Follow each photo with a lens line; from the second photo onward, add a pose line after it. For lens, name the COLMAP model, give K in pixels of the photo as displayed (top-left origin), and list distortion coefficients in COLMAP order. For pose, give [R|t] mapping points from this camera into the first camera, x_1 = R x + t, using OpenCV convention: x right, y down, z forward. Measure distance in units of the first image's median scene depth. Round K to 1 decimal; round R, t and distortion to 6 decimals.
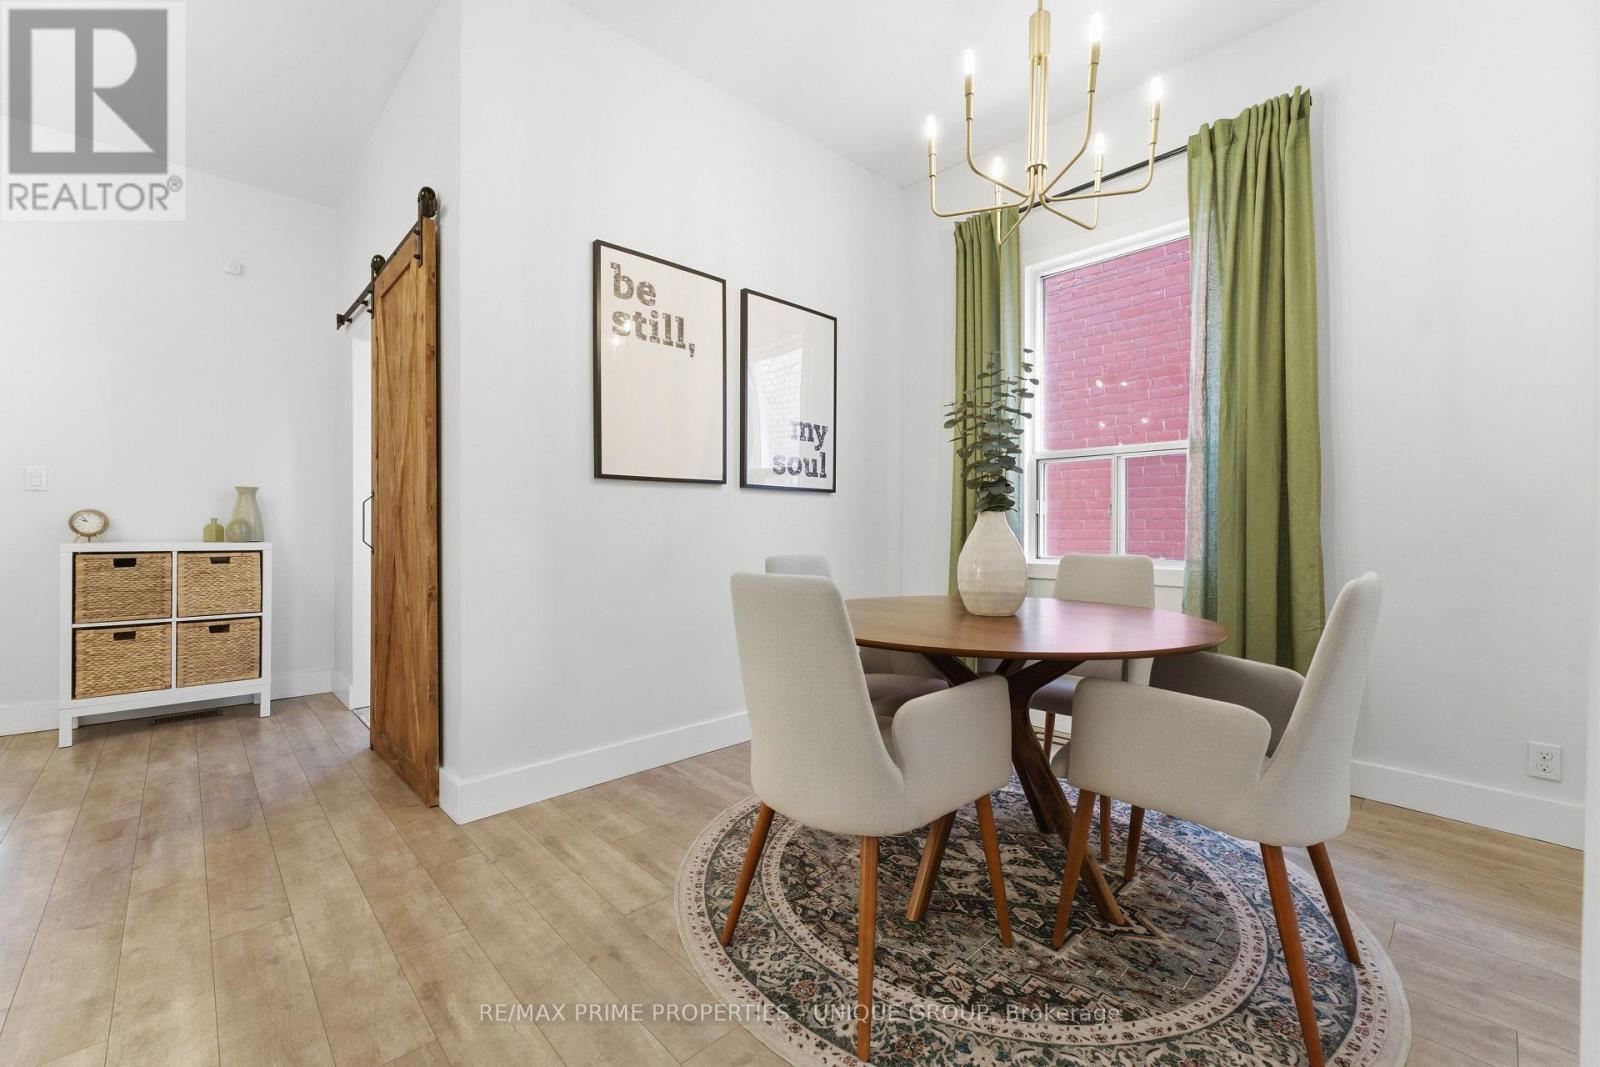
lens RADIAL K [[654.9, 0, 817.2], [0, 654.9, 532.6], [0, 0, 1]] dist [0.004091, 0.000693]
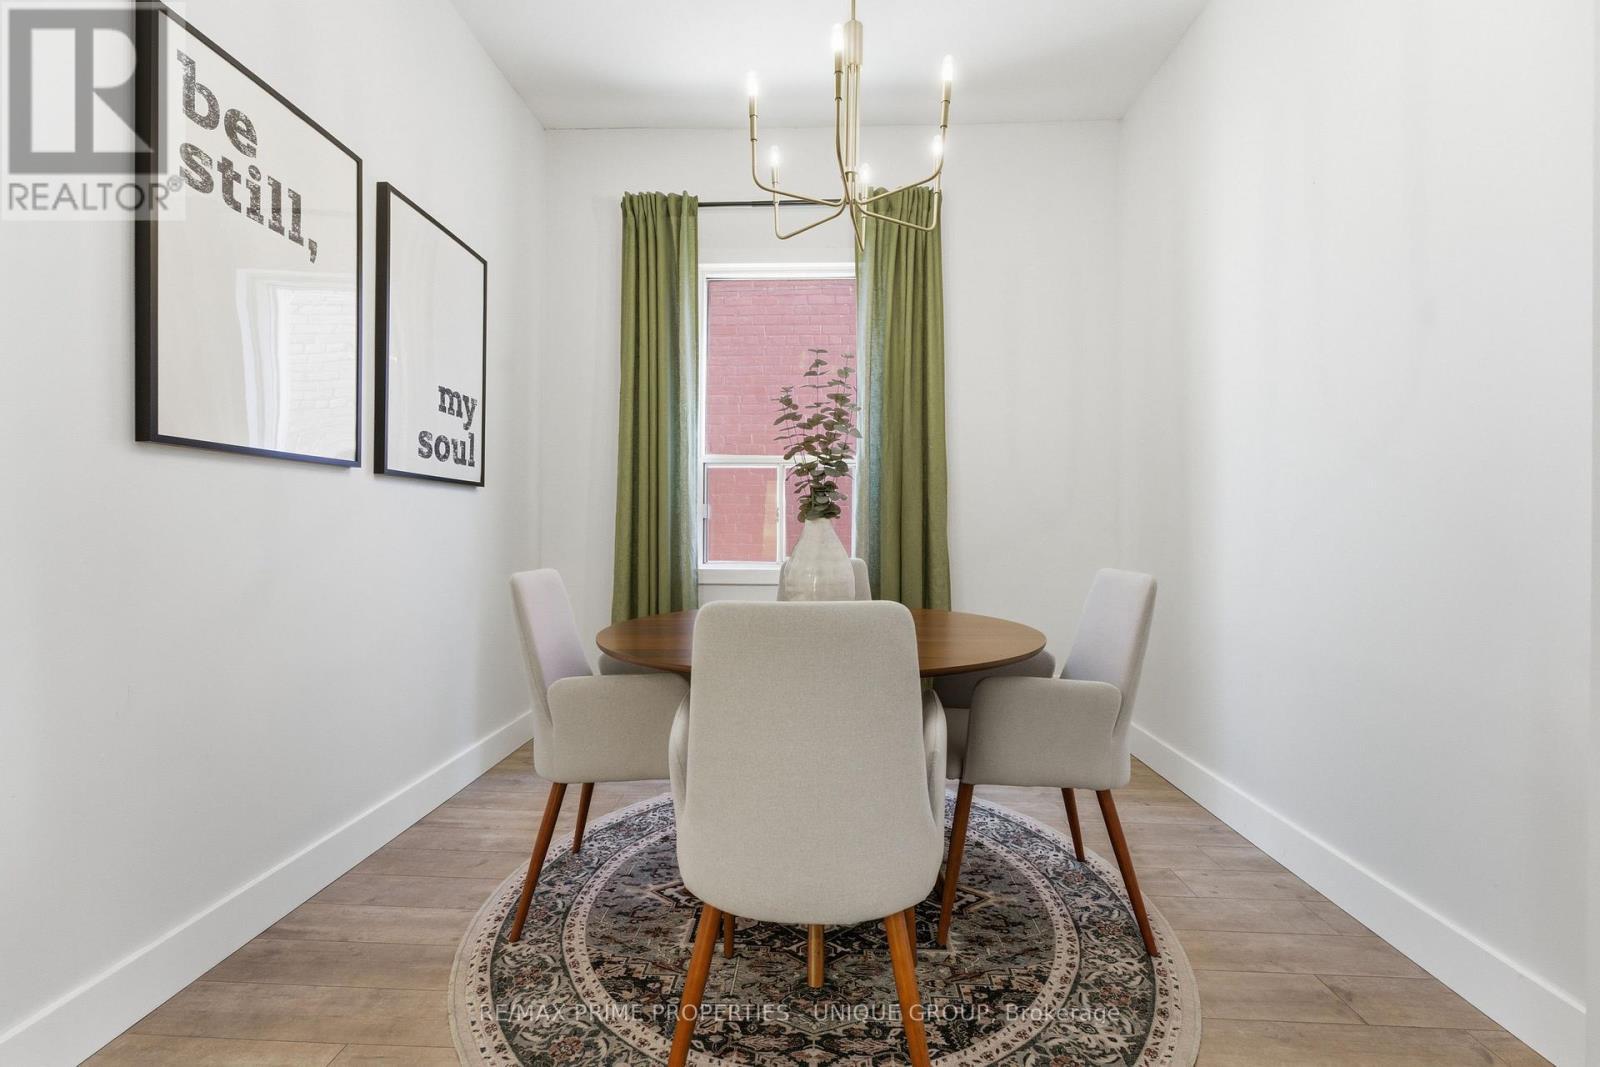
lens RADIAL K [[654.9, 0, 803.7], [0, 654.9, 529.6], [0, 0, 1]] dist [0.004091, 0.000693]
pose [[0.733367, 0.003351, 0.679825, -0.290033], [0.001137, 0.999980, -0.006155, -0.006817], [-0.679832, 0.005287, 0.733349, 0.230838]]
